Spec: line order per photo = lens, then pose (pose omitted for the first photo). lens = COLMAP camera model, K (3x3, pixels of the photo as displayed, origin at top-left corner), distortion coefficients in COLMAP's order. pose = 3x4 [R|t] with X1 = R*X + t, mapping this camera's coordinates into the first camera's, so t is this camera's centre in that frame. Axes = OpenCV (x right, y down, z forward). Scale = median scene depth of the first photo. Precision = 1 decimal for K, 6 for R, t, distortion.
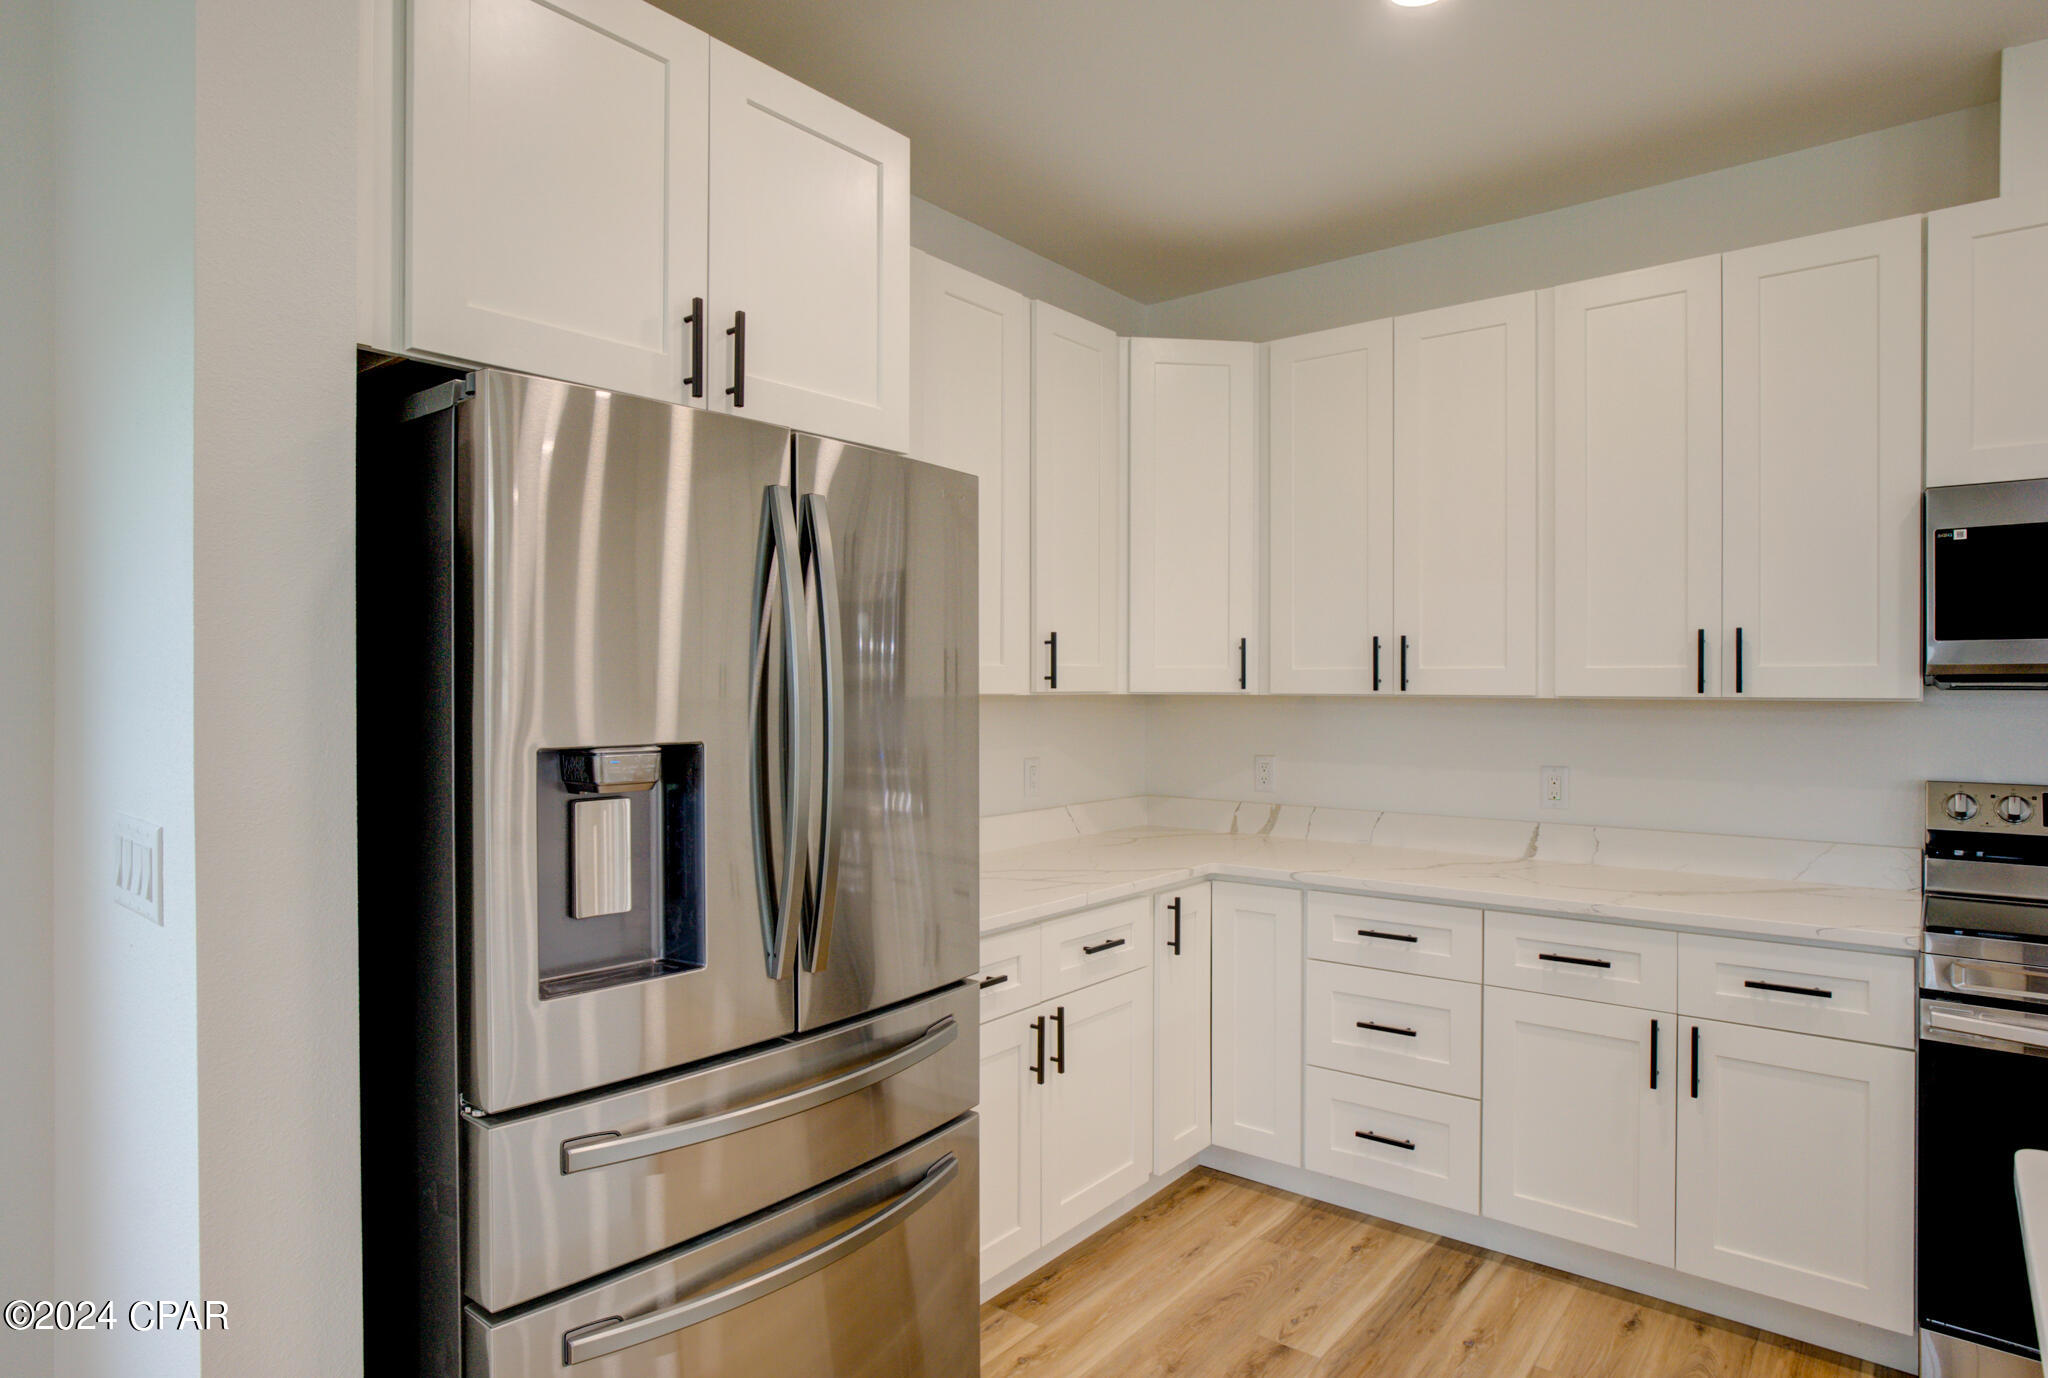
lens RADIAL K [[1197.4, 0, 1007.0], [0, 1197.4, 693.9], [0, 0, 1]] dist [-0.006643, 0.000708]
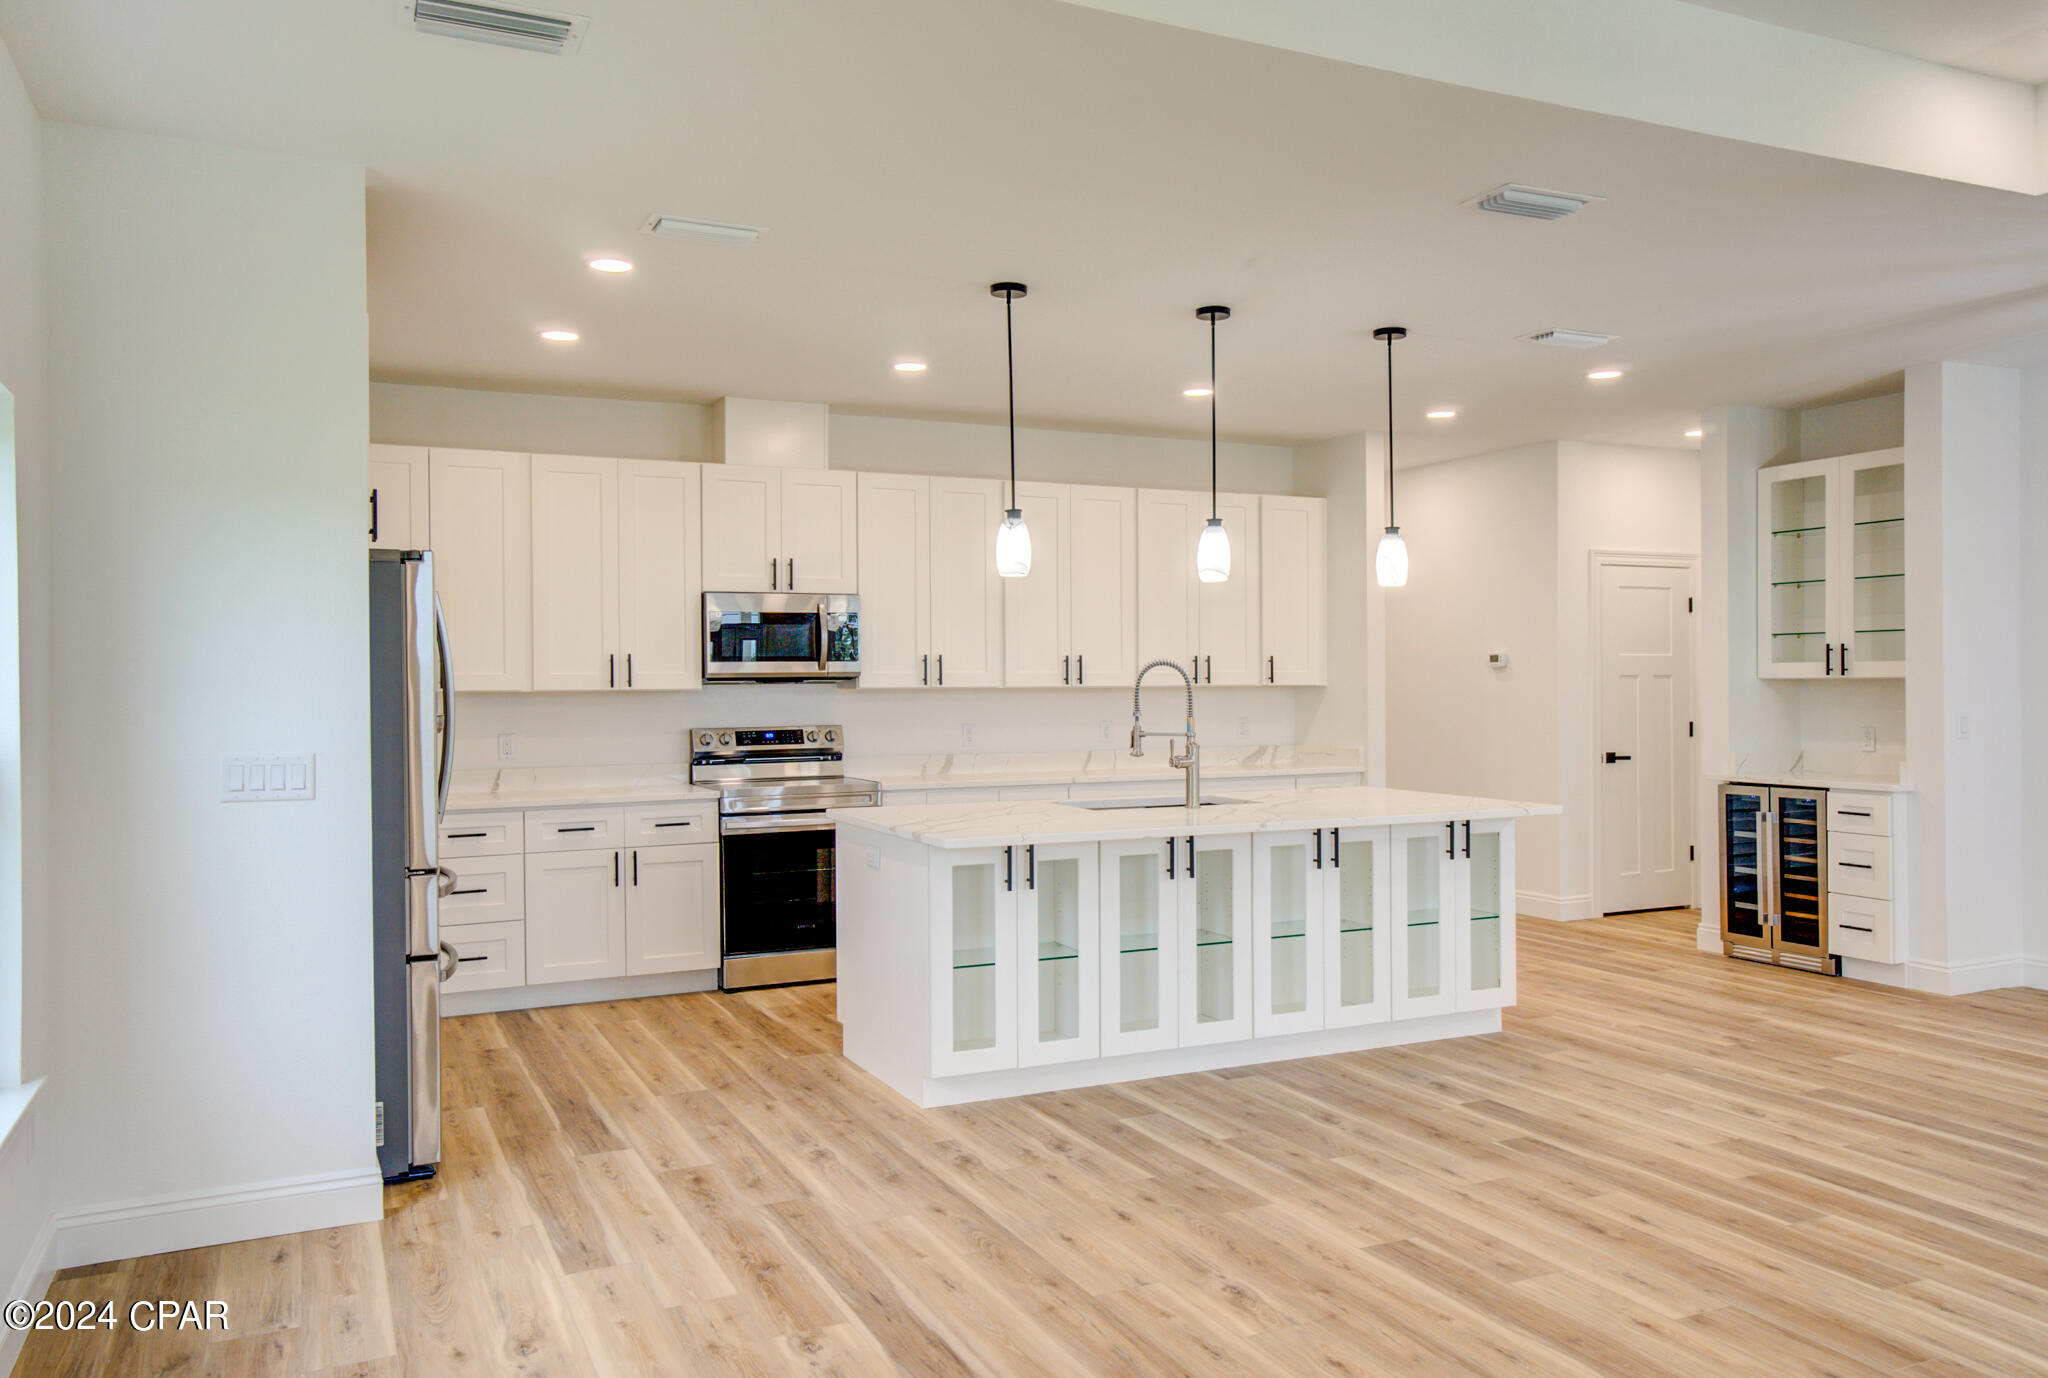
lens RADIAL K [[1521.9, 0, 1022.6], [0, 1521.9, 687.9], [0, 0, 1]] dist [0.008121, 0.005617]
pose [[0.452945, -0.013187, 0.891441, -1.278214], [0.017039, 0.999836, 0.006133, -0.004105], [-0.891376, 0.012411, 0.453095, -0.685537]]
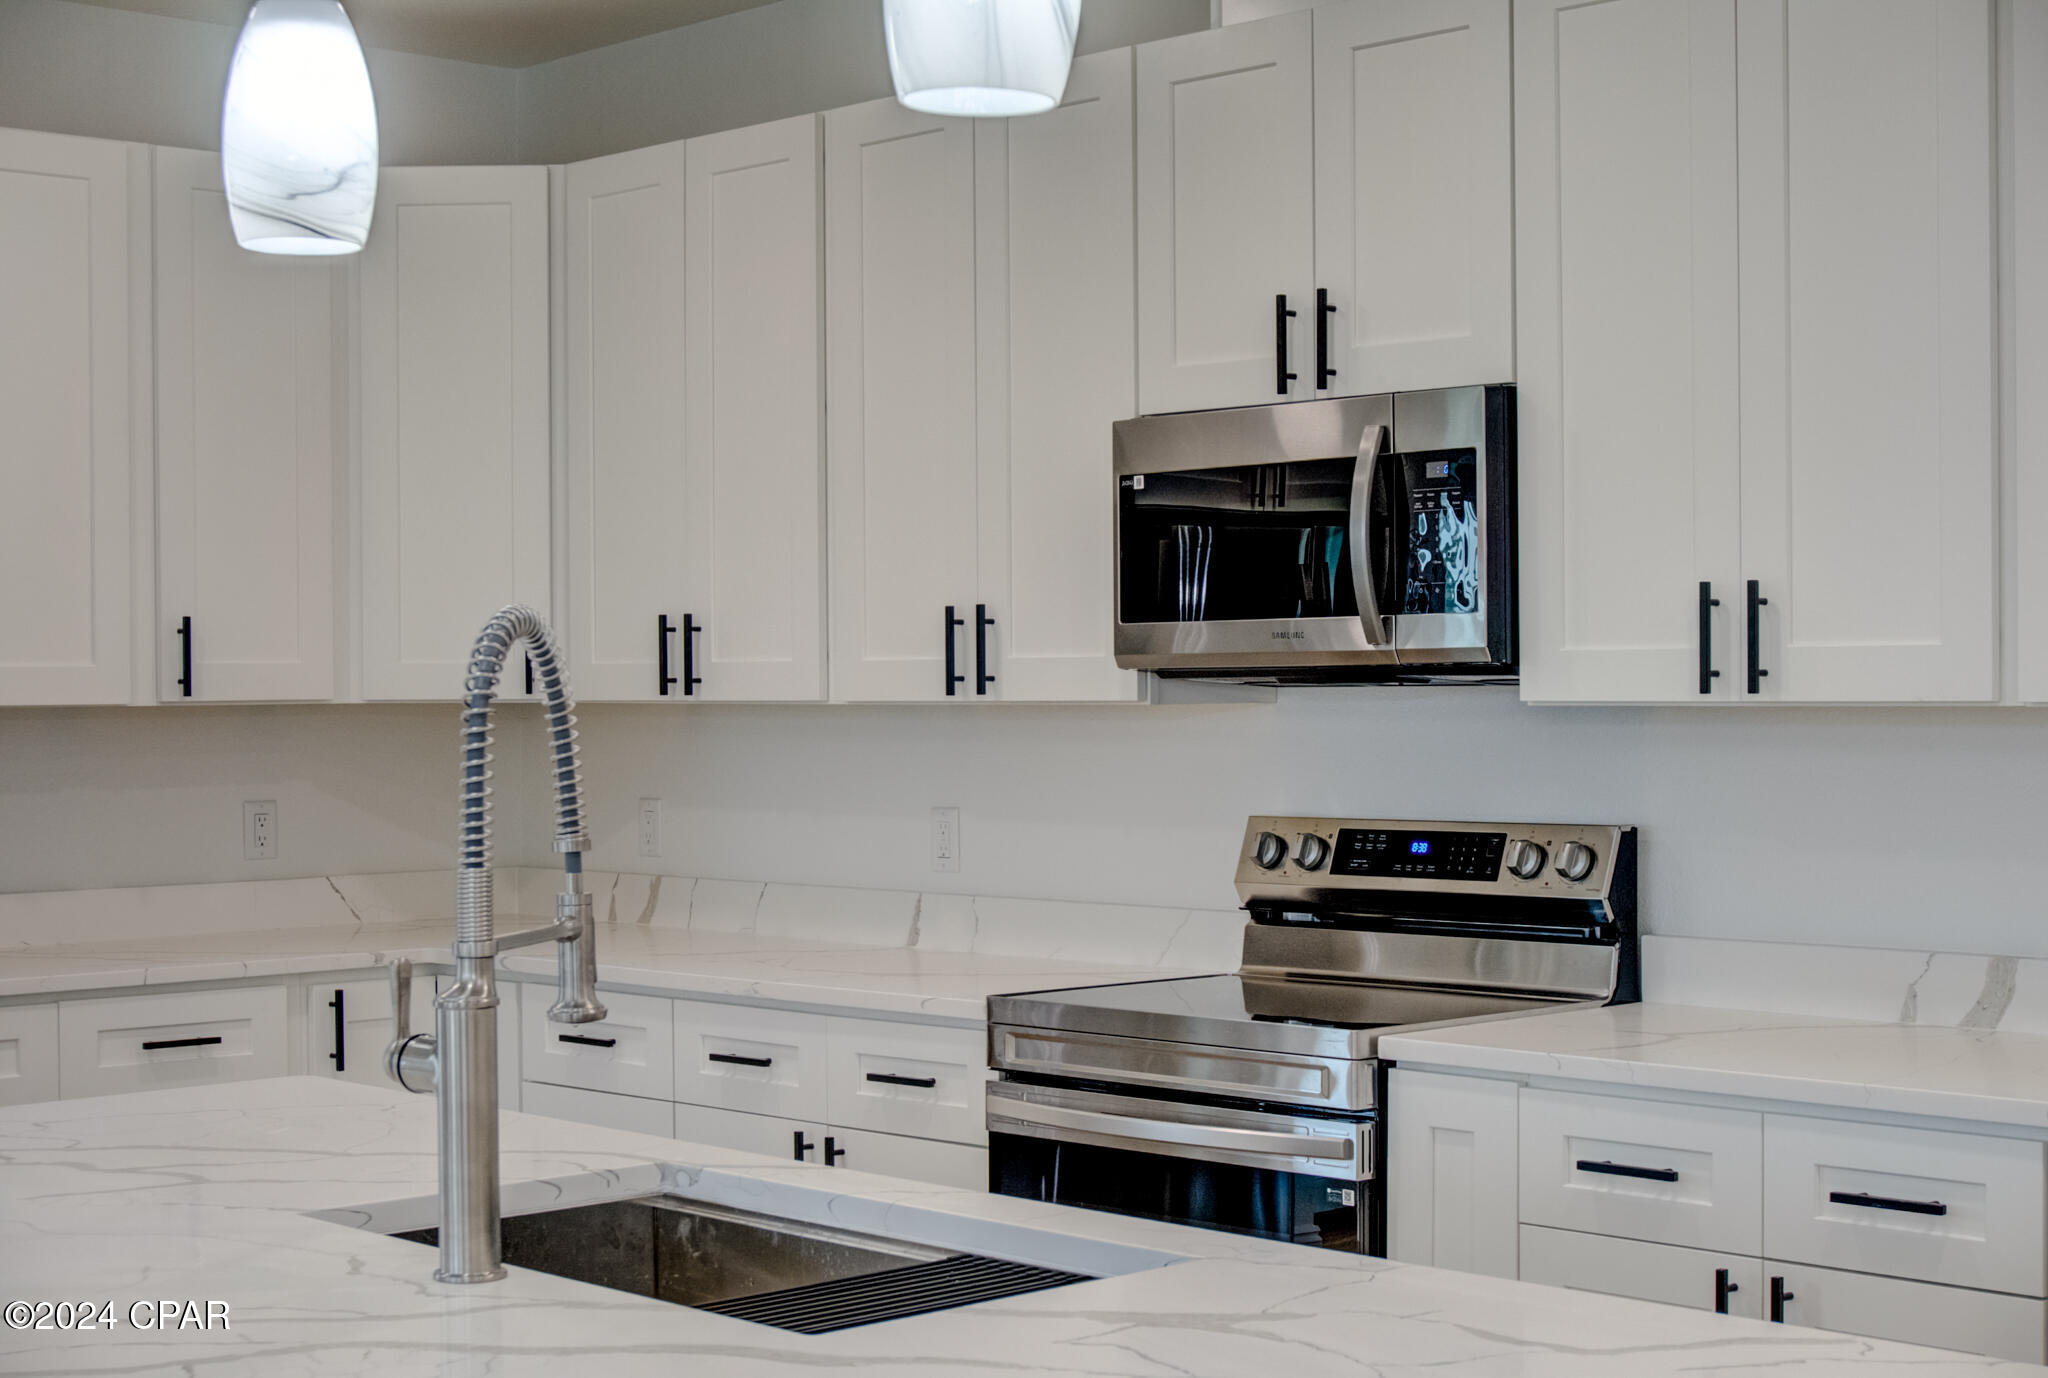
lens RADIAL K [[3241.4, 0, 1025.8], [0, 3241.4, 691.6], [0, 0, 1]] dist [-0.143716, 0.000000]
pose [[0.990929, -0.008640, -0.134111, 0.873975], [0.007779, 0.999946, -0.006944, 0.010805], [0.134164, 0.005837, 0.990942, -0.905987]]
